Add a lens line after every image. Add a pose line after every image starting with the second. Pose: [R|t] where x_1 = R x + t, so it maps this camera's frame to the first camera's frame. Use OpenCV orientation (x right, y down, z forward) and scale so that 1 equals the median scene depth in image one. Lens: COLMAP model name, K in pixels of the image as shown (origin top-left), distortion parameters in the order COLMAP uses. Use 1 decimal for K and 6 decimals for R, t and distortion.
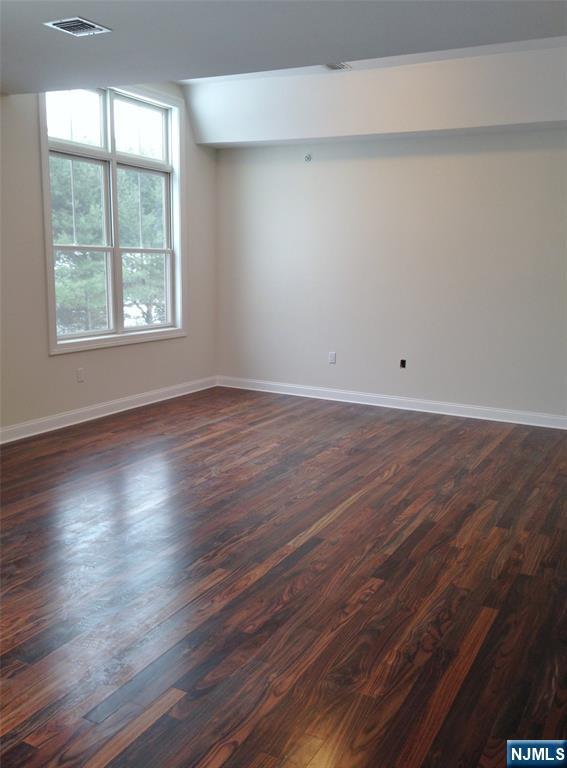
lens RADIAL K [[717.4, 0, 283.5], [0, 717.4, 384.0], [0, 0, 1]] dist [0.142143, -0.009880]
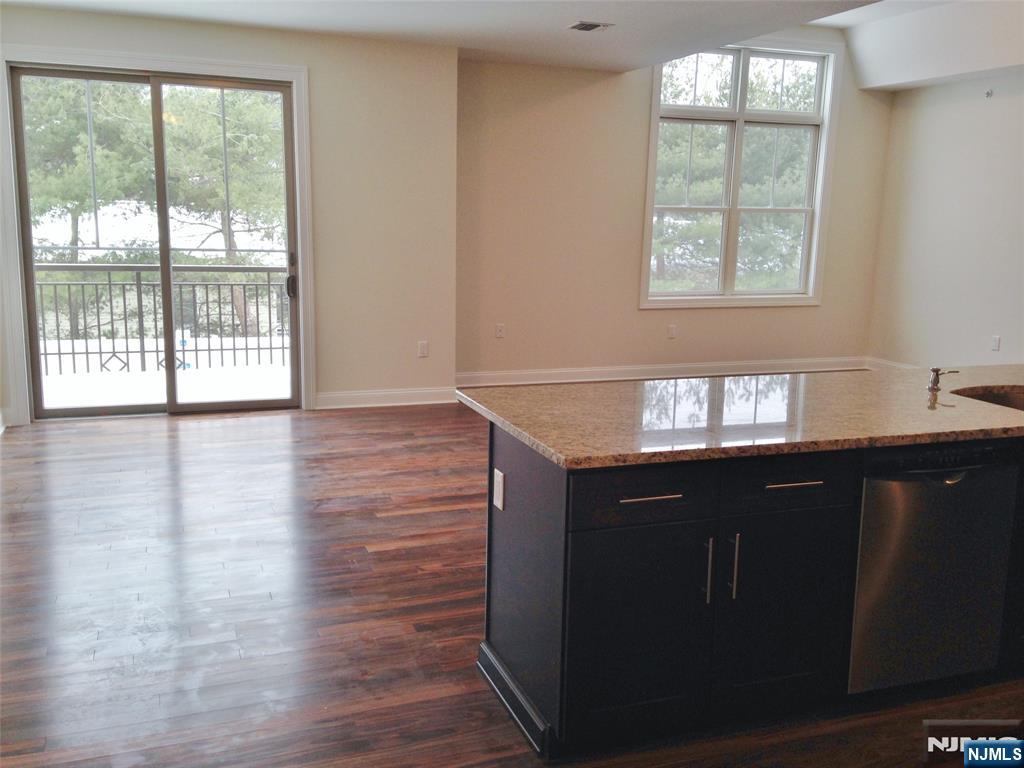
lens RADIAL K [[930.5, 0, 512.0], [0, 930.5, 384.0], [0, 0, 1]] dist [0.196708, -0.344551]
pose [[0.754460, 0.103906, -0.648070, 0.590150], [-0.123434, 0.992233, 0.015390, 0.095005], [0.644635, 0.068383, 0.761426, -0.204190]]
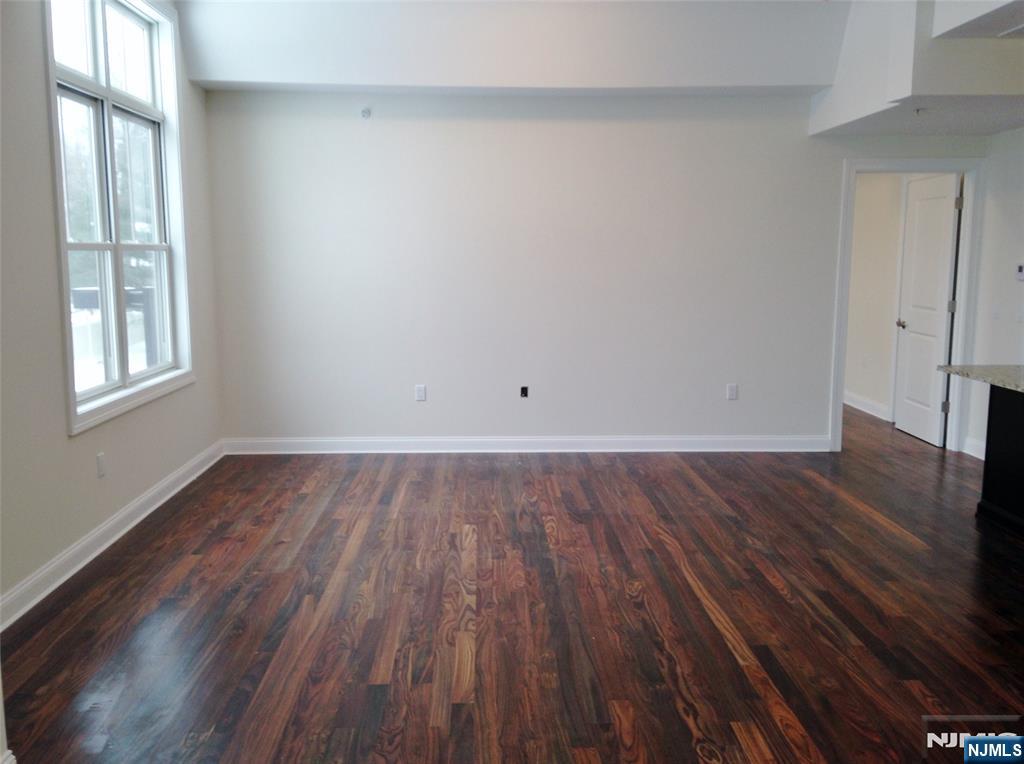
lens RADIAL K [[930.5, 0, 512.0], [0, 930.5, 382.0], [0, 0, 1]] dist [0.196708, -0.344551]
pose [[0.868740, -0.088893, 0.487225, -0.517370], [0.106720, 0.994249, -0.008886, -0.051226], [-0.483633, 0.059716, 0.873231, 0.259770]]
